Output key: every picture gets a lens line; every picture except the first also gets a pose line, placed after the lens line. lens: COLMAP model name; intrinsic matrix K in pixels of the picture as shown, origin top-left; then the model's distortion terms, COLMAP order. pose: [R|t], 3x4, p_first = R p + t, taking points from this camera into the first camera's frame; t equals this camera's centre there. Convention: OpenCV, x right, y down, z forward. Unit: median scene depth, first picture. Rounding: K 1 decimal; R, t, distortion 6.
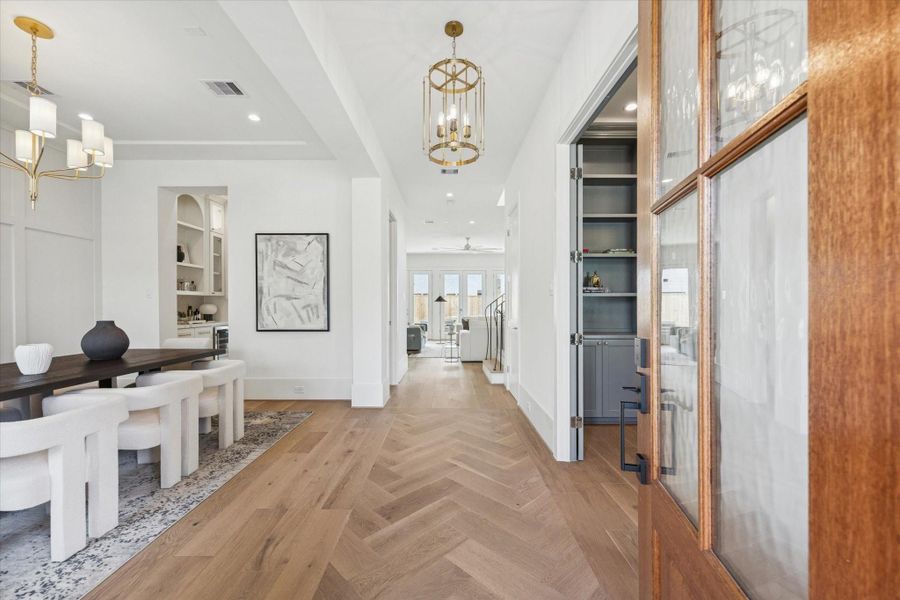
lens RADIAL K [[355.1, 0, 447.0], [0, 355.1, 315.4], [0, 0, 1]] dist [-0.003358, -0.000381]
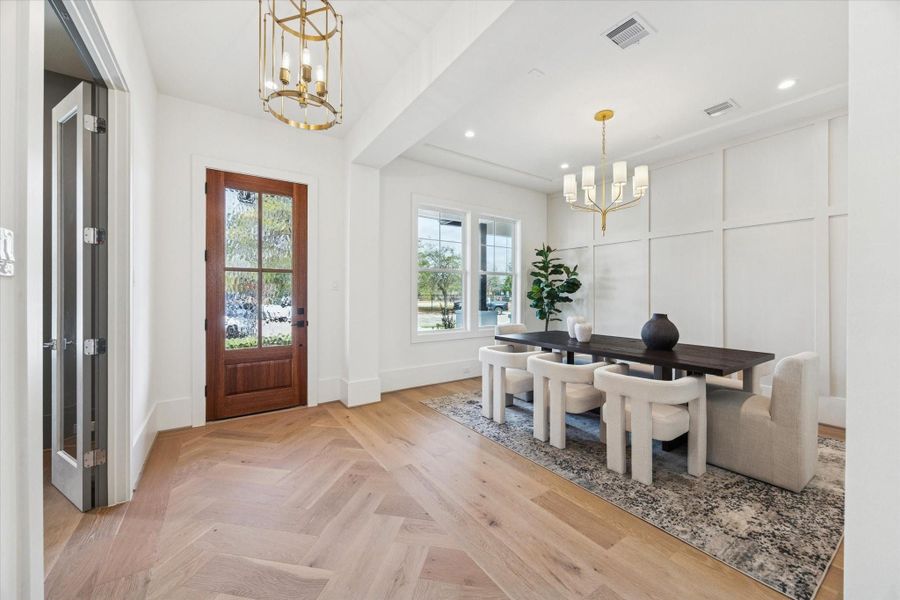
lens RADIAL K [[349.0, 0, 464.7], [0, 349.0, 296.3], [0, 0, 1]] dist [-0.000383, -0.000042]
pose [[-0.815595, -0.003542, -0.578612, 0.112400], [-0.019295, 0.999592, 0.021079, -0.038196], [0.578301, 0.028357, -0.815331, 1.174212]]
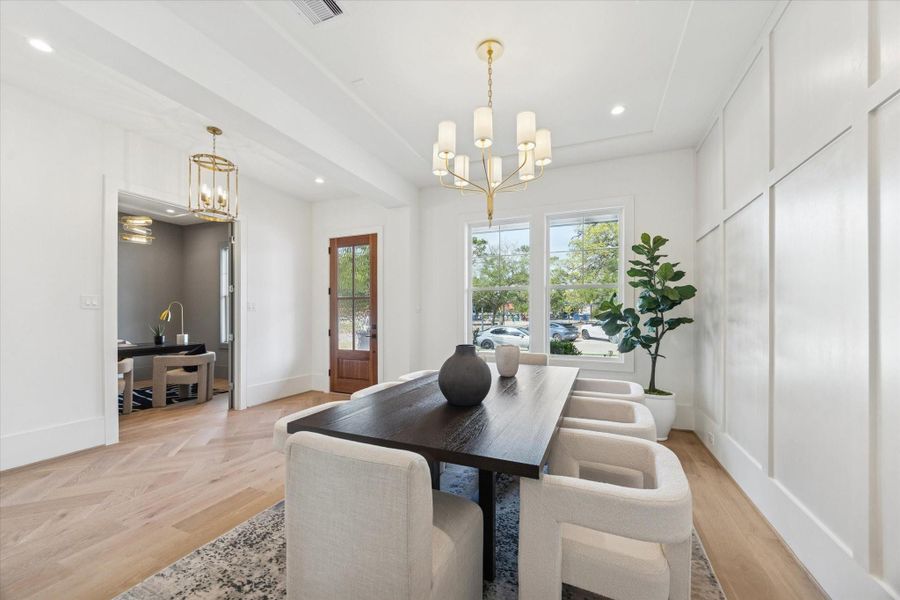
lens RADIAL K [[355.1, 0, 447.0], [0, 355.1, 315.4], [0, 0, 1]] dist [-0.003358, -0.000381]
pose [[-0.918208, -0.006171, 0.396049, -0.922180], [0.004334, 0.999662, 0.025623, -0.043845], [-0.396074, 0.025243, -0.917872, 1.249163]]
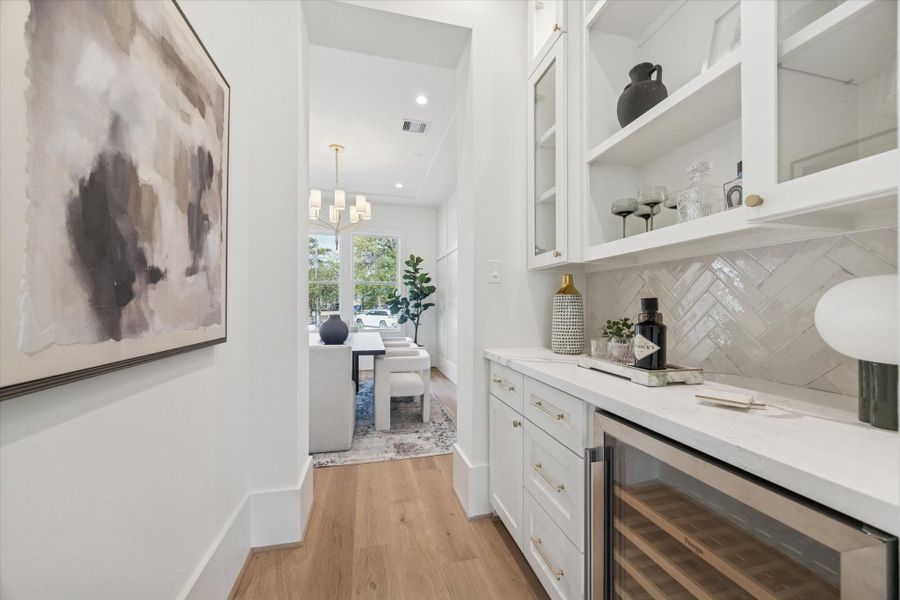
lens RADIAL K [[347.5, 0, 452.4], [0, 347.5, 307.5], [0, 0, 1]] dist [-0.000497, -0.000105]
pose [[-0.972568, -0.002898, -0.232603, -0.838248], [-0.009518, 0.999581, 0.027346, -0.037739], [0.232426, 0.028809, -0.972187, 1.792987]]
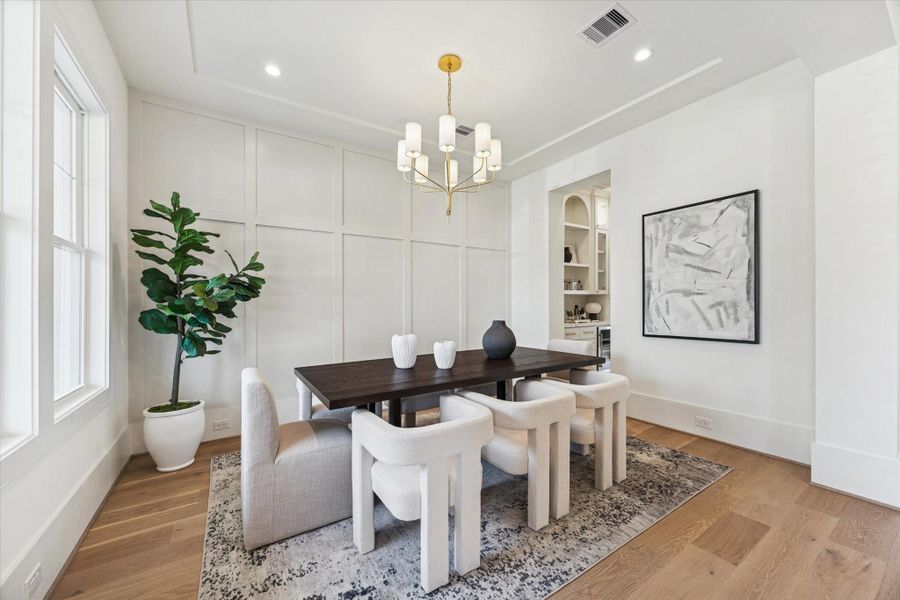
lens RADIAL K [[347.5, 0, 452.4], [0, 347.5, 307.5], [0, 0, 1]] dist [-0.000497, -0.000105]
pose [[0.548846, -0.001613, -0.835922, -0.137551], [-0.011474, 0.999889, -0.009463, -0.009943], [0.835845, 0.014785, 0.548767, 0.244926]]
